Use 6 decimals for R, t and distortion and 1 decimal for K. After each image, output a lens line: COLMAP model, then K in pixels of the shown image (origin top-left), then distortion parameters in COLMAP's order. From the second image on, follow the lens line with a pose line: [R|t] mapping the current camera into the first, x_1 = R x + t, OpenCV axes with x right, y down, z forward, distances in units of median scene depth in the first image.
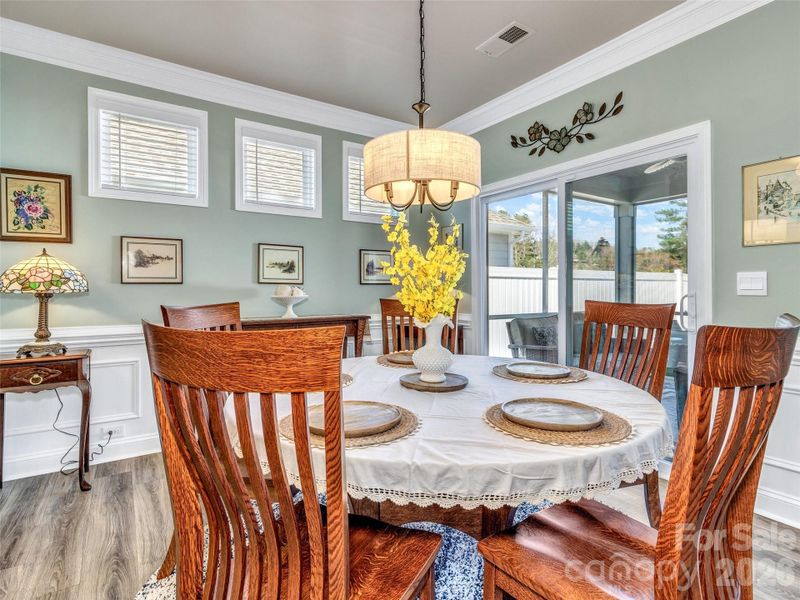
lens RADIAL K [[418.3, 0, 403.2], [0, 418.3, 290.1], [0, 0, 1]] dist [0.000343, 0.000969]
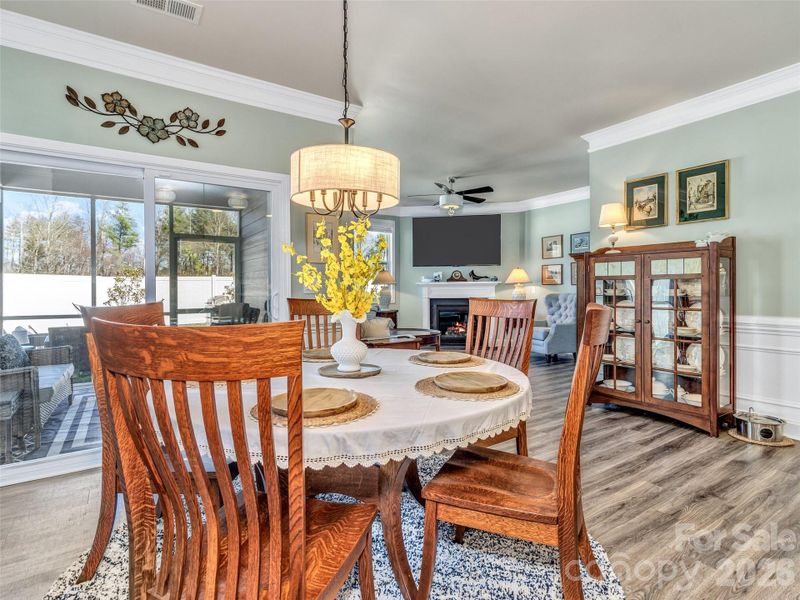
lens RADIAL K [[418.3, 0, 403.2], [0, 418.3, 290.1], [0, 0, 1]] dist [0.000343, 0.000969]
pose [[-0.008546, -0.001451, 0.999962, -0.575272], [0.008492, 0.999963, 0.001524, -0.001229], [-0.999927, 0.008505, -0.008534, 0.476812]]
